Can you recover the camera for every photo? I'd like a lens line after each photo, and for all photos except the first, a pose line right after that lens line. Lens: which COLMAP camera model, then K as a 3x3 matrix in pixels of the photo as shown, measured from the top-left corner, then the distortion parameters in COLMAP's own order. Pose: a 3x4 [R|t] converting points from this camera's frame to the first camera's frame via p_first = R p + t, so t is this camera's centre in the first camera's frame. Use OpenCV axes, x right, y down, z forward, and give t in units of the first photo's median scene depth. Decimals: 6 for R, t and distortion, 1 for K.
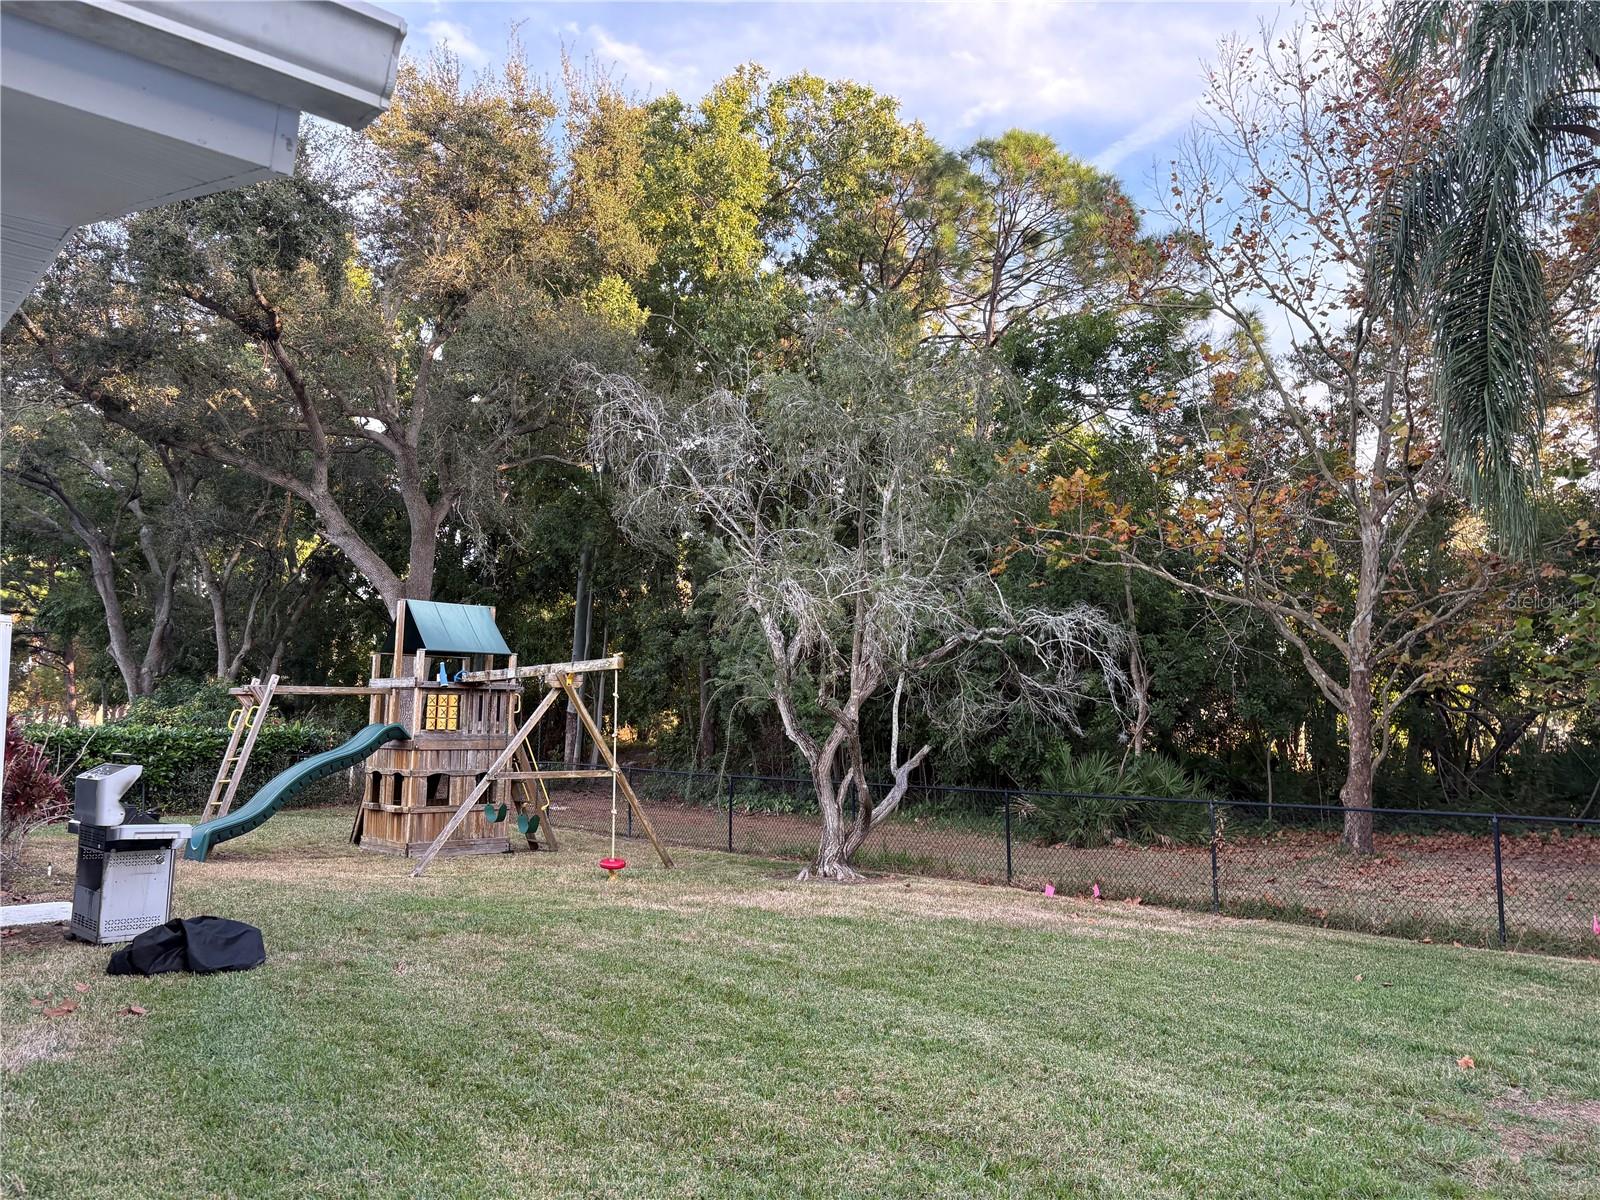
lens RADIAL K [[1209.2, 0, 793.1], [0, 1209.2, 593.2], [0, 0, 1]] dist [0.060861, -0.066080]
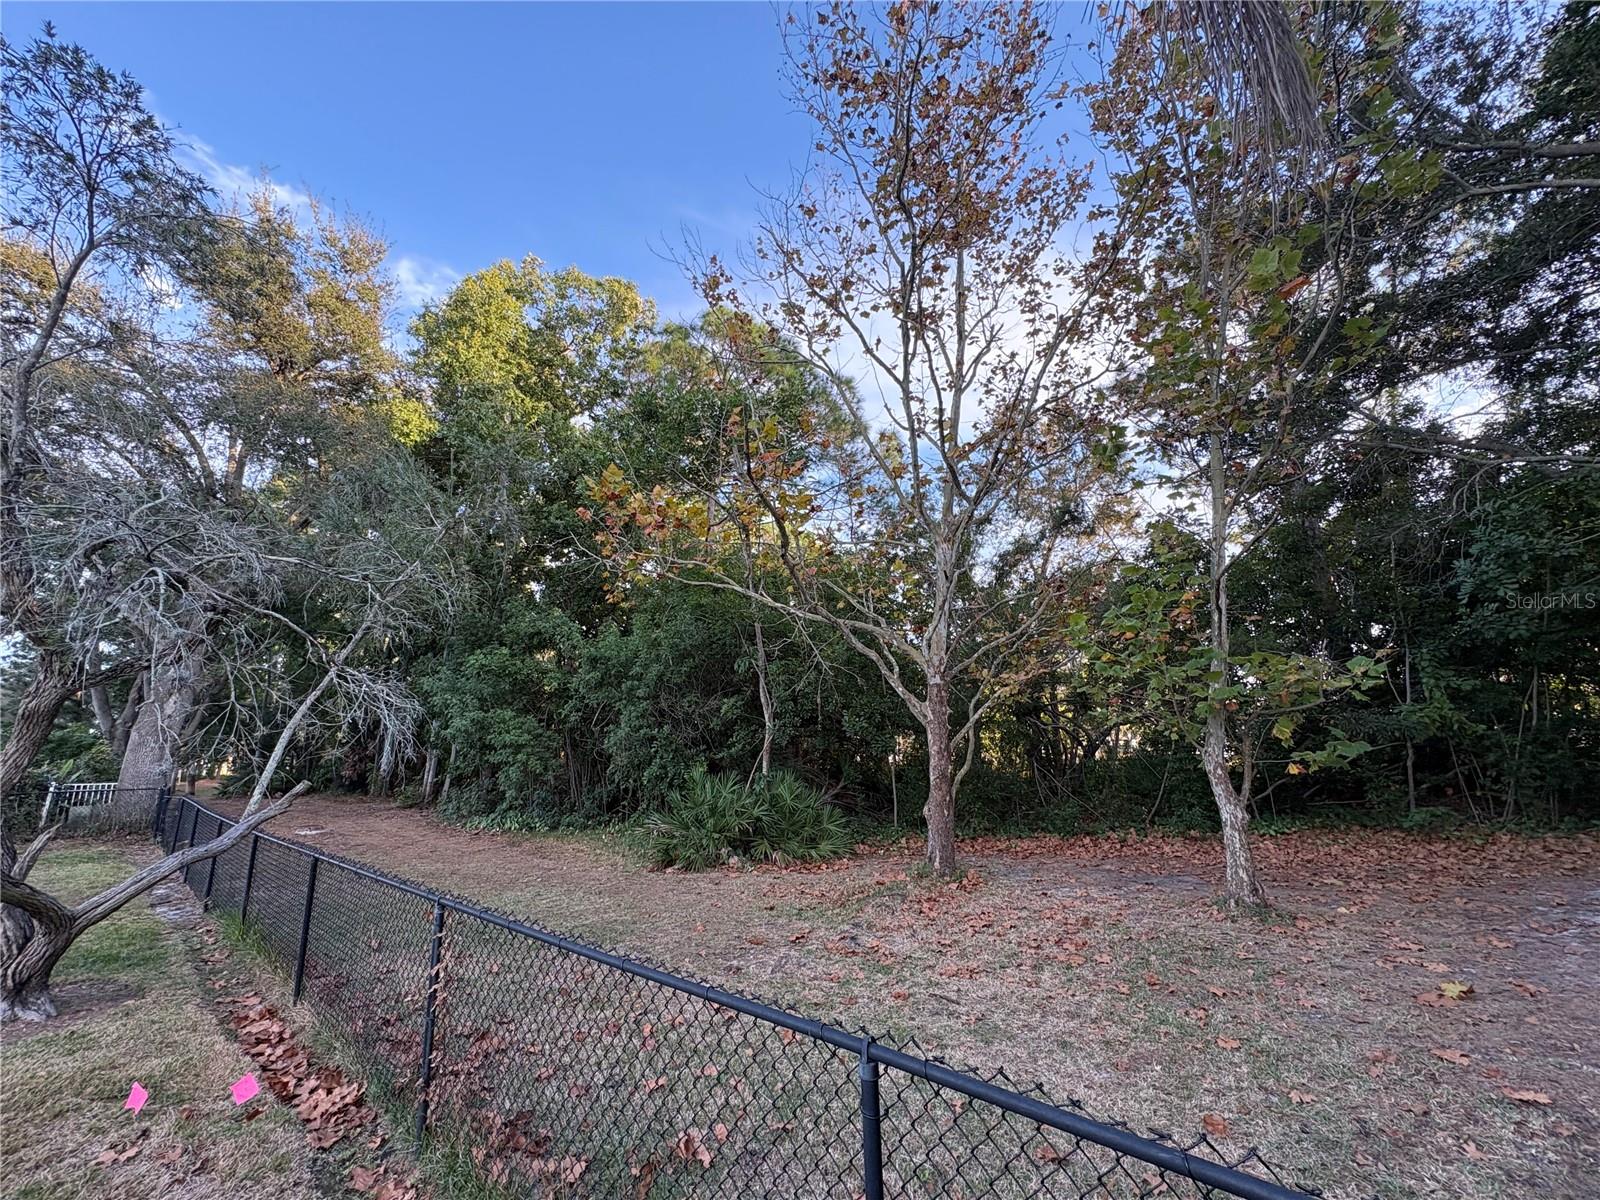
lens RADIAL K [[644.5, 0, 798.6], [0, 644.5, 592.4], [0, 0, 1]] dist [-0.000121, -0.000686]
pose [[0.996003, -0.003843, 0.089233, 0.304360], [0.015610, 0.991186, -0.131554, 0.057357], [-0.087941, 0.132422, 0.987285, 0.475199]]
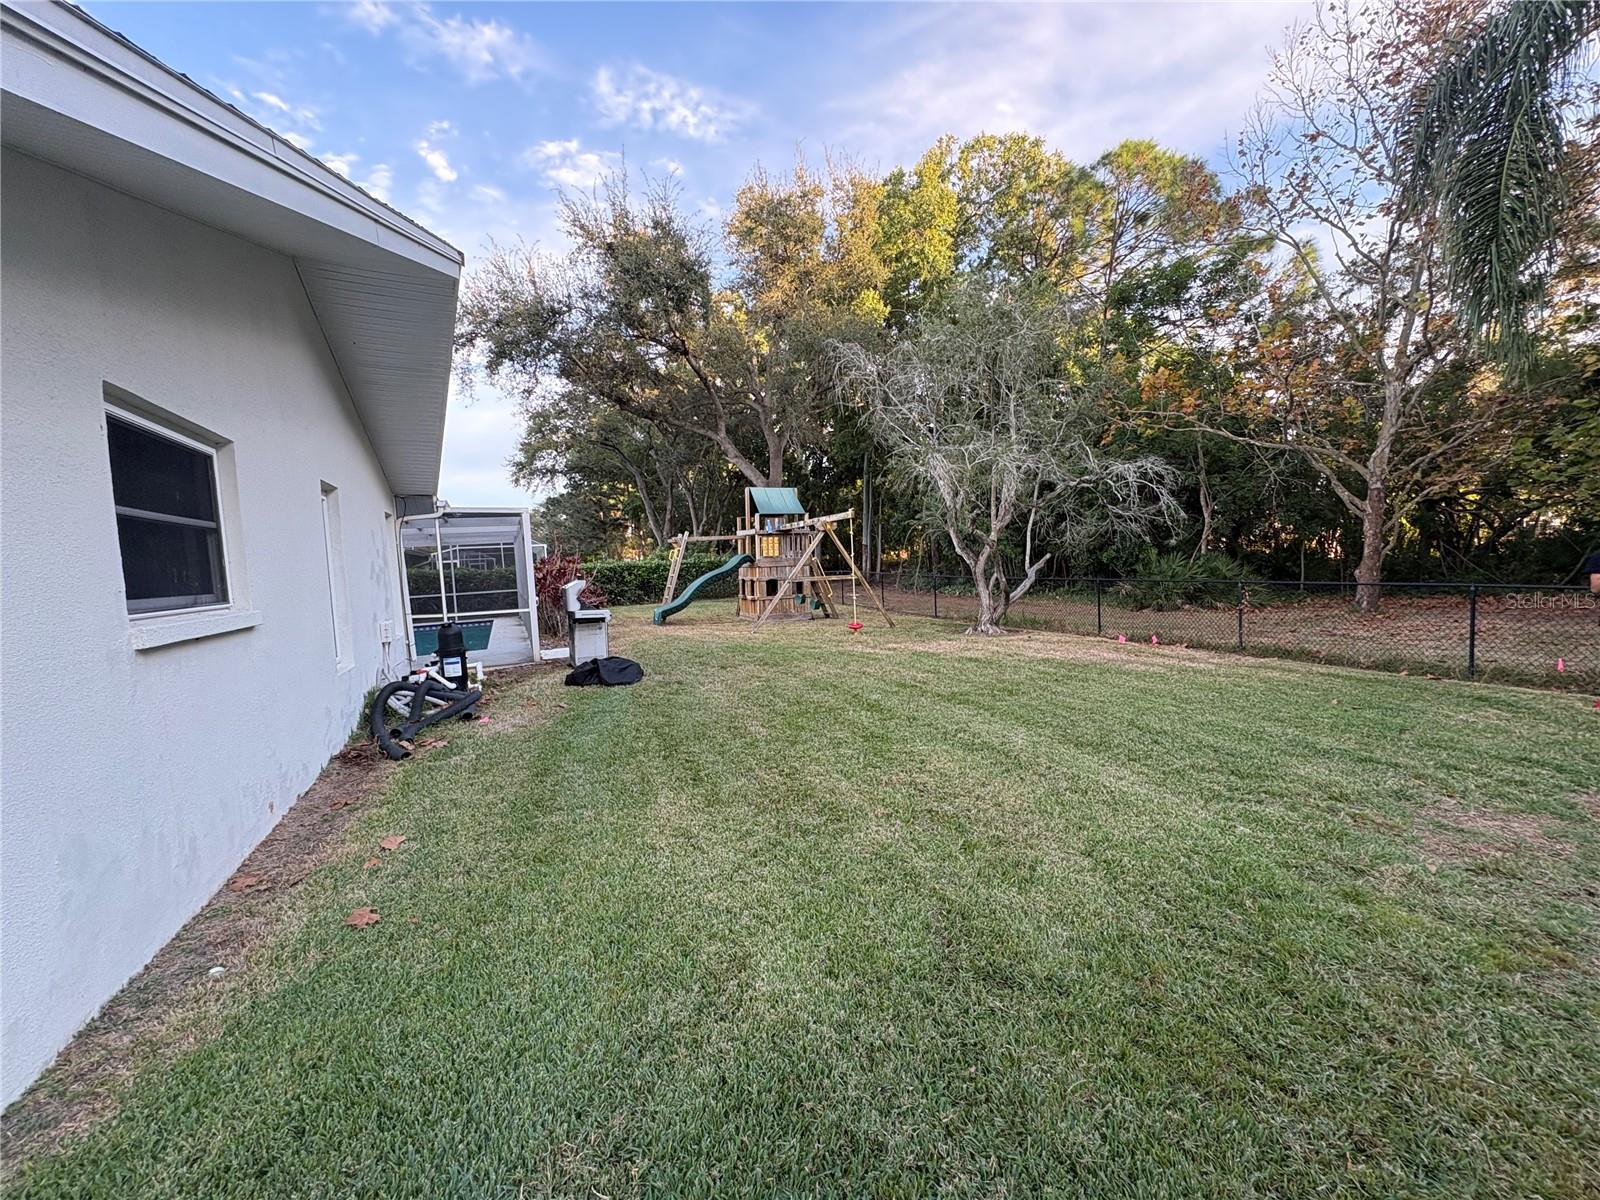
lens RADIAL K [[644.5, 0, 796.9], [0, 644.5, 597.1], [0, 0, 1]] dist [-0.000121, -0.000686]
pose [[0.951212, -0.023360, -0.307652, 0.043889], [0.078254, 0.982792, 0.167323, 0.009584], [0.298449, -0.183235, 0.936671, 0.059827]]
